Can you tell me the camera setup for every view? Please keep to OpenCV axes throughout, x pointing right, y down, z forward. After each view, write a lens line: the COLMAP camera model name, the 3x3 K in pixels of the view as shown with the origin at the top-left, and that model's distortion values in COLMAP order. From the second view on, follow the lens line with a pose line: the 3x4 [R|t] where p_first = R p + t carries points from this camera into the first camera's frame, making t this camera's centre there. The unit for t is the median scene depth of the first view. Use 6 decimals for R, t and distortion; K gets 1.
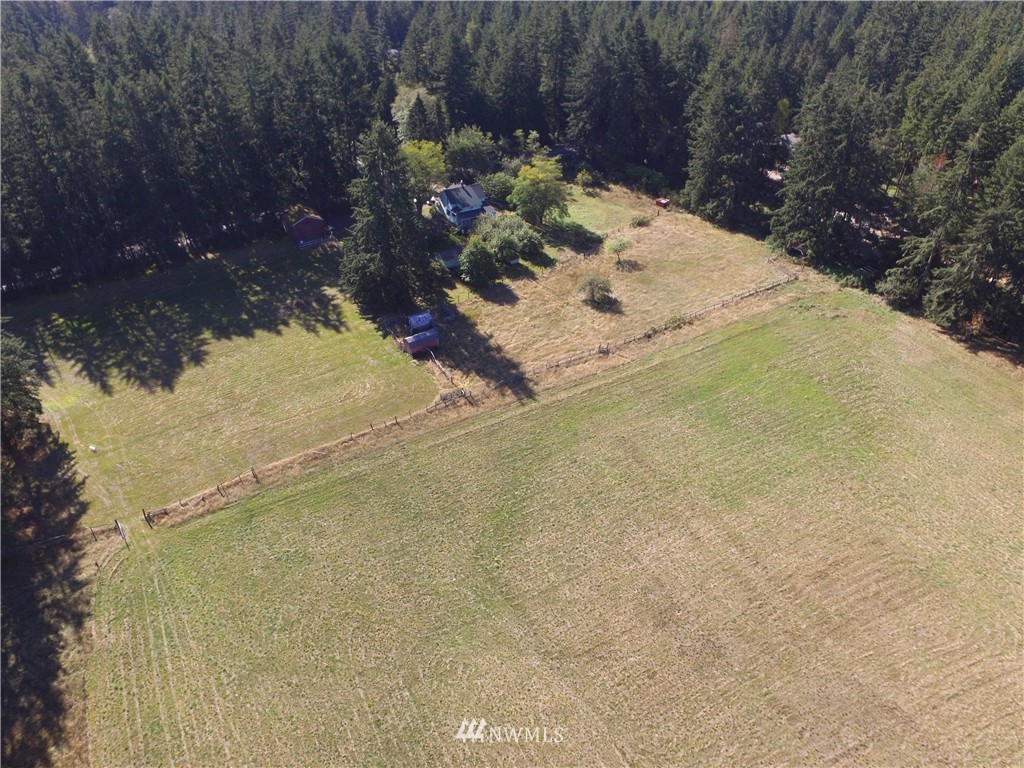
lens RADIAL K [[691.2, 0, 505.3], [0, 691.2, 395.0], [0, 0, 1]] dist [-0.129474, 0.094387]
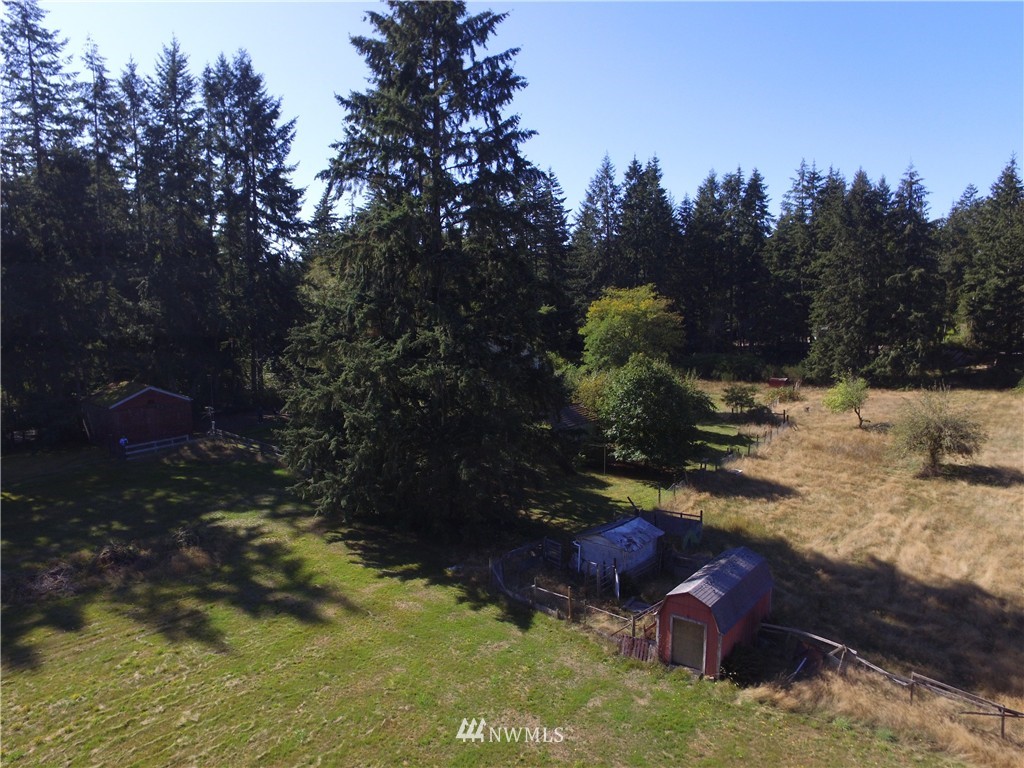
lens RADIAL K [[719.1, 0, 512.0], [0, 719.1, 384.0], [0, 0, 1]] dist [-0.167784, 0.142372]
pose [[0.964288, -0.044684, 0.261059, -0.217388], [0.170762, 0.858336, -0.483838, -0.032816], [-0.202457, 0.511138, 0.835314, 0.686612]]
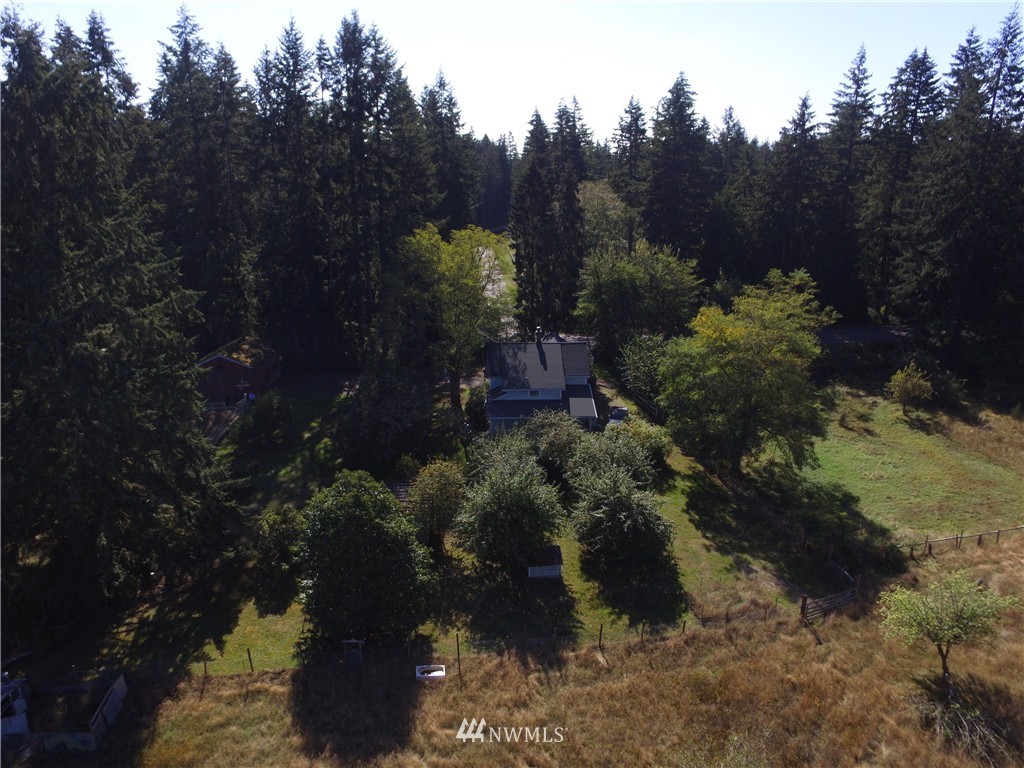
lens RADIAL K [[691.2, 0, 505.3], [0, 691.2, 395.0], [0, 0, 1]] dist [-0.129474, 0.094387]
pose [[0.854189, 0.145737, -0.499120, 0.147862], [-0.291097, 0.929421, -0.226801, -0.208219], [0.430840, 0.339023, 0.836326, 0.773861]]
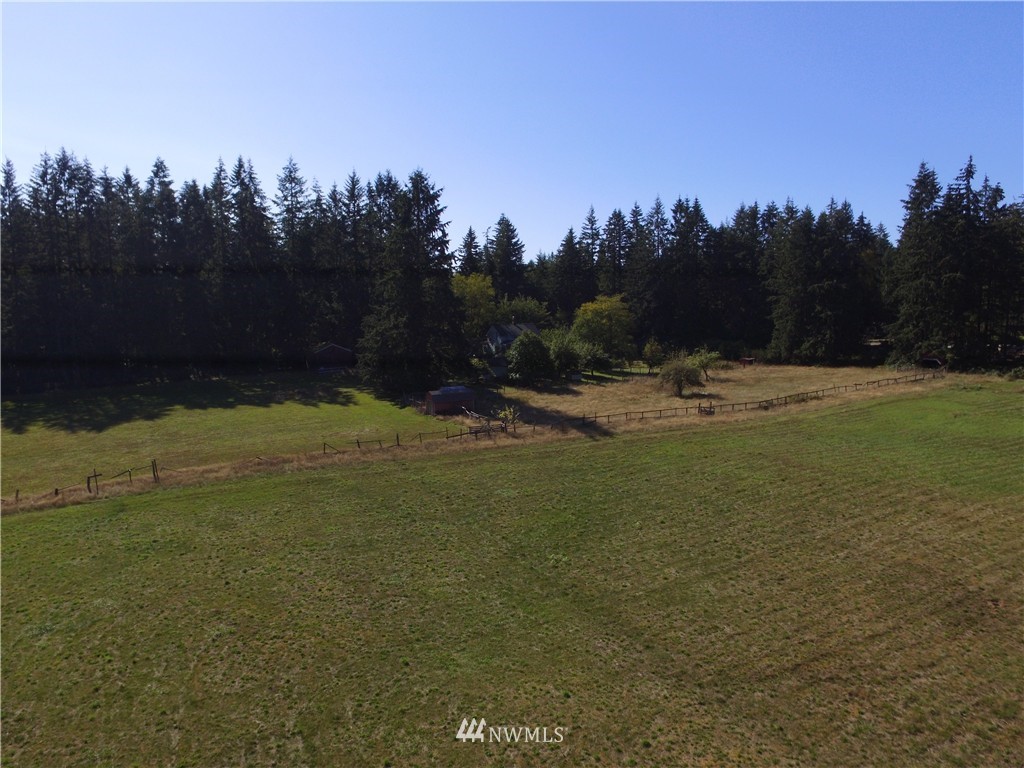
lens RADIAL K [[691.2, 0, 505.3], [0, 691.2, 395.0], [0, 0, 1]] dist [-0.129474, 0.094387]
pose [[0.996692, -0.005219, -0.081098, -0.004101], [-0.034936, 0.873494, -0.485579, 0.235618], [0.073373, 0.486806, 0.870423, 0.322813]]
